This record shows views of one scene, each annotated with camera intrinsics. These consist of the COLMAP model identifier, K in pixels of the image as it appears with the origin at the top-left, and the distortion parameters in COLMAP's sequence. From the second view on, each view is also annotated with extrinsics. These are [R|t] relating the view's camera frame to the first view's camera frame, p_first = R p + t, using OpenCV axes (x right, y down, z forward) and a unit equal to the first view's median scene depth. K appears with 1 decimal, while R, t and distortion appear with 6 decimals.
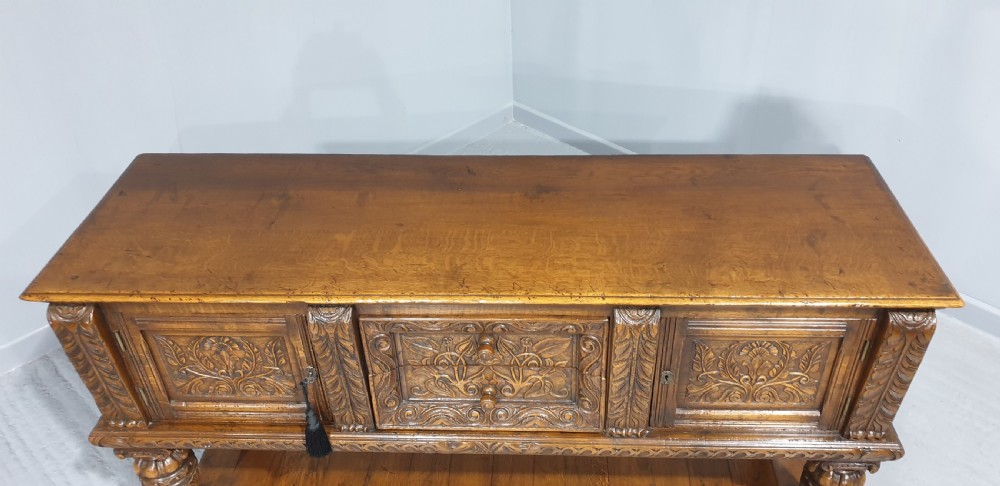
lens RADIAL K [[773.3, 0, 514.9], [0, 773.3, 229.8], [0, 0, 1]] dist [0.079556, -0.143990]
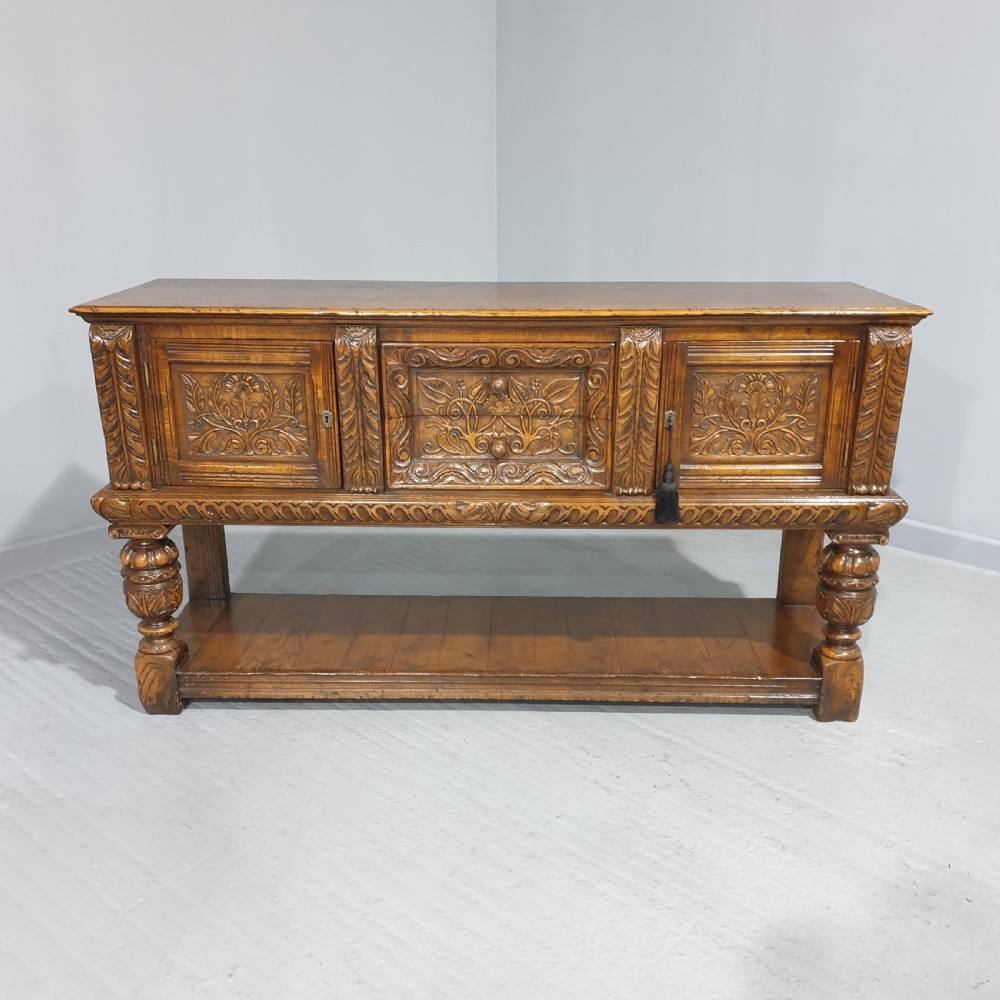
lens RADIAL K [[1017.0, 0, 498.6], [0, 1017.0, 533.9], [0, 0, 1]] dist [0.253409, -0.835194]
pose [[0.999628, 0.015504, 0.022427, -0.062988], [-0.008201, 0.955470, -0.294973, 0.731946], [-0.026001, 0.294680, 0.955242, -0.262552]]
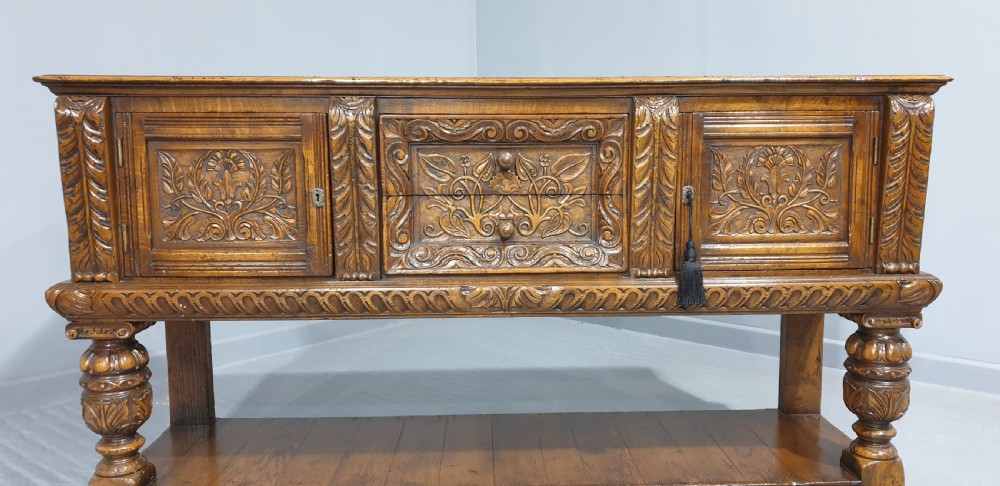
lens RADIAL K [[774.4, 0, 513.3], [0, 774.4, 249.9], [0, 0, 1]] dist [0.072236, -0.122419]
pose [[0.996671, 0.007945, 0.081140, -0.102929], [0.032772, 0.872248, -0.487965, 0.709232], [-0.074651, 0.489000, 0.869084, 0.192411]]
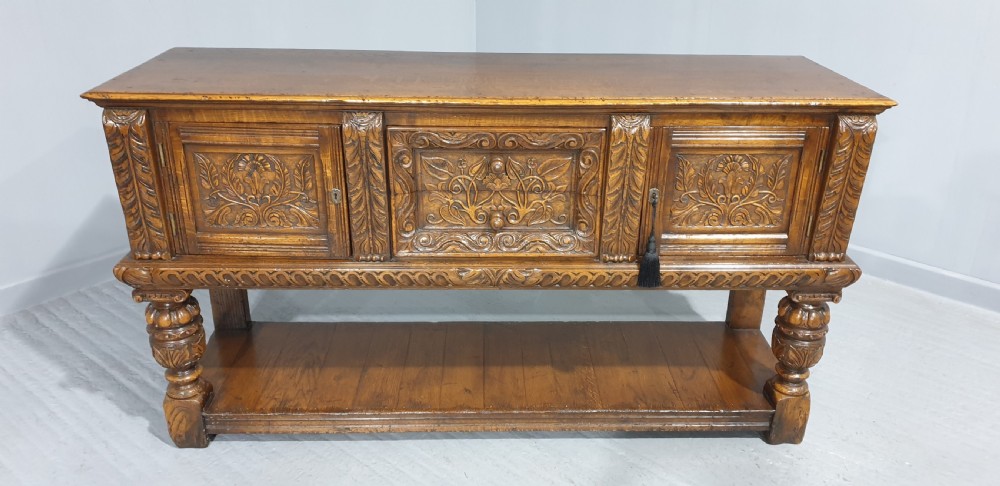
lens RADIAL K [[773.1, 0, 508.3], [0, 773.1, 245.0], [0, 0, 1]] dist [0.177123, -0.463679]
pose [[0.996630, 0.006773, 0.081747, -0.109317], [0.010097, 0.978879, -0.204193, 0.483032], [-0.081404, 0.204331, 0.975511, -0.082272]]
